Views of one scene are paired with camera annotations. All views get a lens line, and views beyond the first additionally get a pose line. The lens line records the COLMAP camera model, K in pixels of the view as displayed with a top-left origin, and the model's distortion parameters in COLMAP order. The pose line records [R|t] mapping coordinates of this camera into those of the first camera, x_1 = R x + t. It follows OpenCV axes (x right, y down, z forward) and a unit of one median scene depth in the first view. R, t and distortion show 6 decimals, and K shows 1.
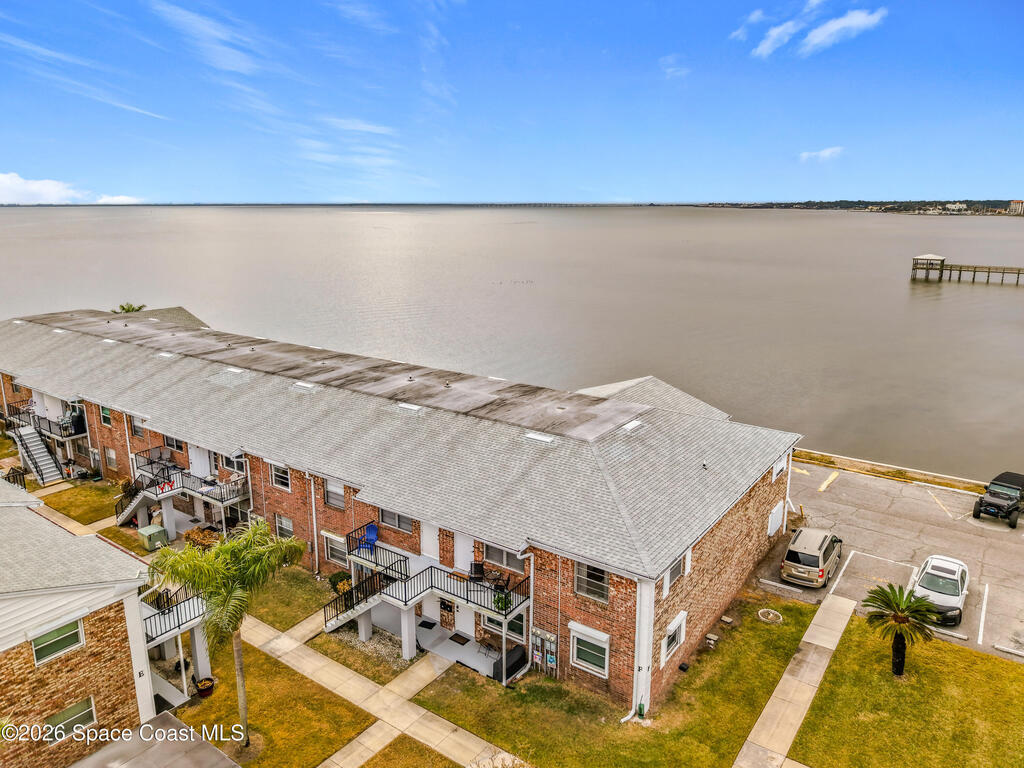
lens RADIAL K [[704.4, 0, 507.2], [0, 704.4, 391.5], [0, 0, 1]] dist [0.035005, -0.055998]
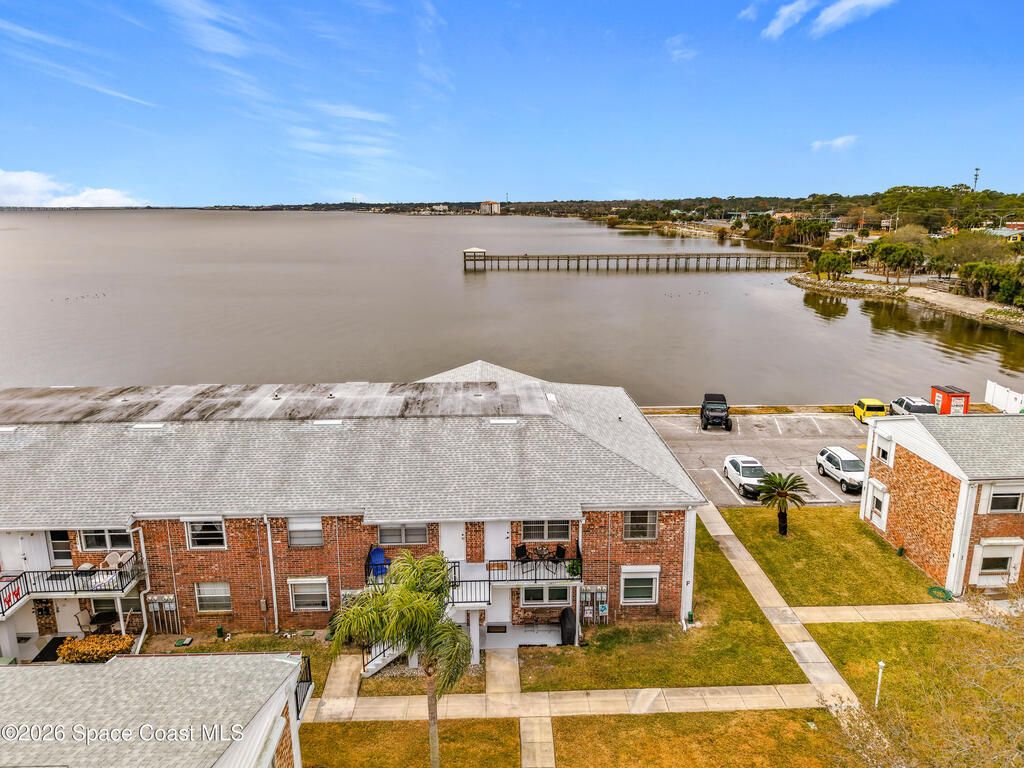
lens RADIAL K [[703.0, 0, 512.0], [0, 703.0, 384.0], [0, 0, 1]] dist [0.044740, -0.064699]
pose [[0.795480, -0.152820, 0.586394, -0.611183], [0.160311, 0.986273, 0.039561, -0.032376], [-0.584391, 0.062535, 0.809059, 0.156944]]
